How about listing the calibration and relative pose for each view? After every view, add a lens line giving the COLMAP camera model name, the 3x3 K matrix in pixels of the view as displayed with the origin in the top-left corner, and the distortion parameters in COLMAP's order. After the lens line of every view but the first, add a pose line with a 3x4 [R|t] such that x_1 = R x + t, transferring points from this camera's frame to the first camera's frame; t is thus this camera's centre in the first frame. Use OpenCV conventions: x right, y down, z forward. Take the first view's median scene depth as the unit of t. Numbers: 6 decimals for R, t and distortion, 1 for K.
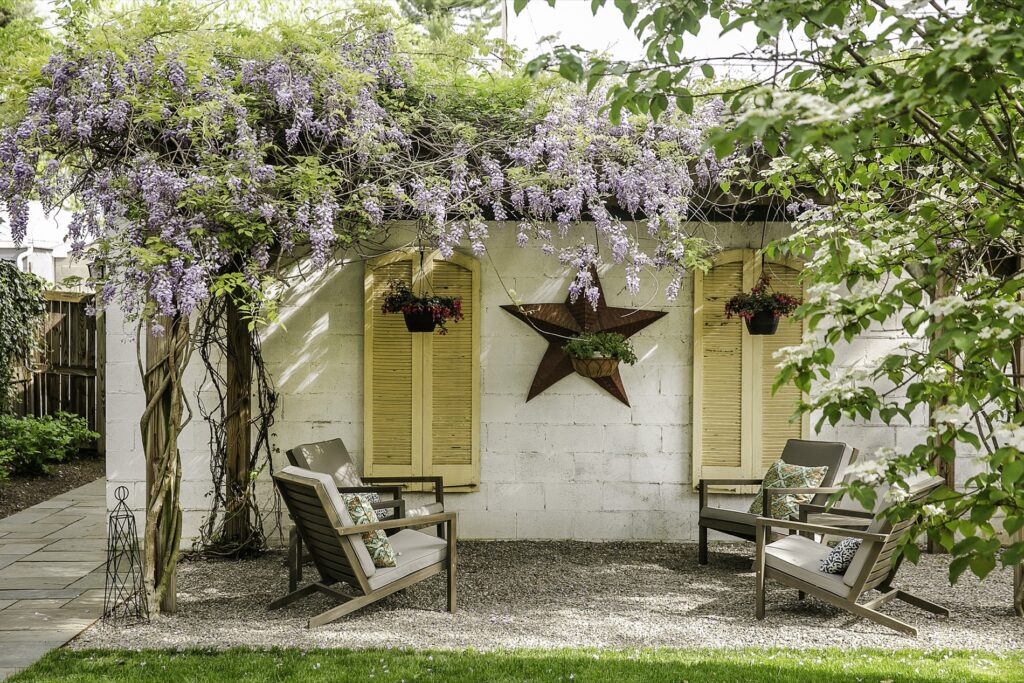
lens RADIAL K [[1464.0, 0, 512.0], [0, 1464.0, 341.5], [0, 0, 1]] dist [0.162810, -0.006853]
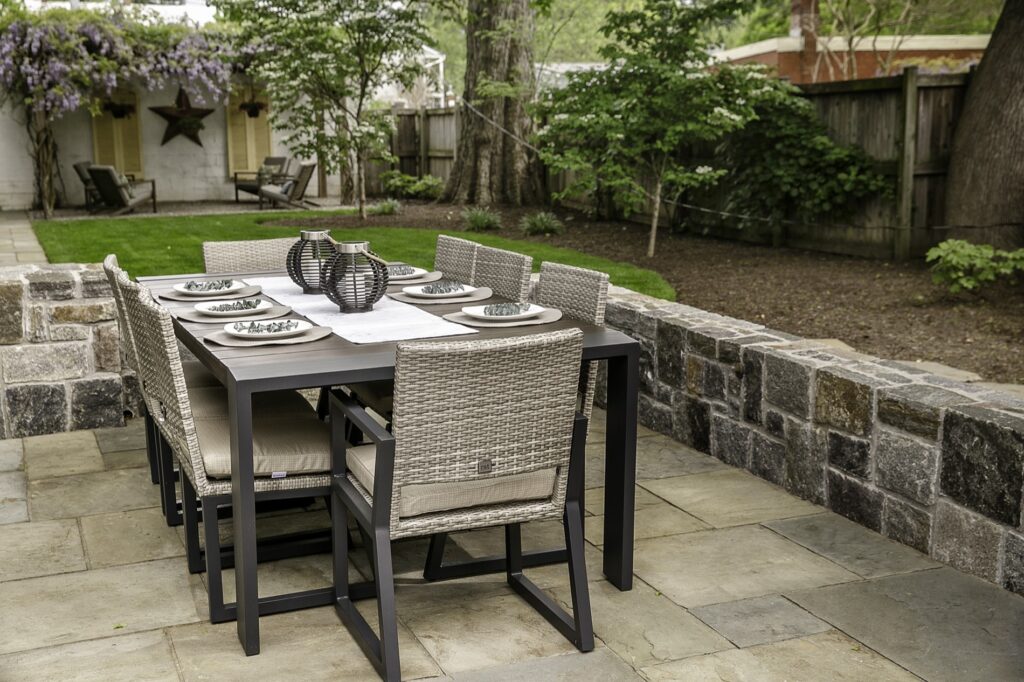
lens RADIAL K [[1305.9, 0, 512.0], [0, 1305.9, 341.0], [0, 0, 1]] dist [0.124540, 0.006922]
pose [[0.927214, -0.084348, 0.364910, -0.381854], [0.028330, 0.987315, 0.156228, 0.045001], [-0.373459, -0.134519, 0.917842, -1.803381]]
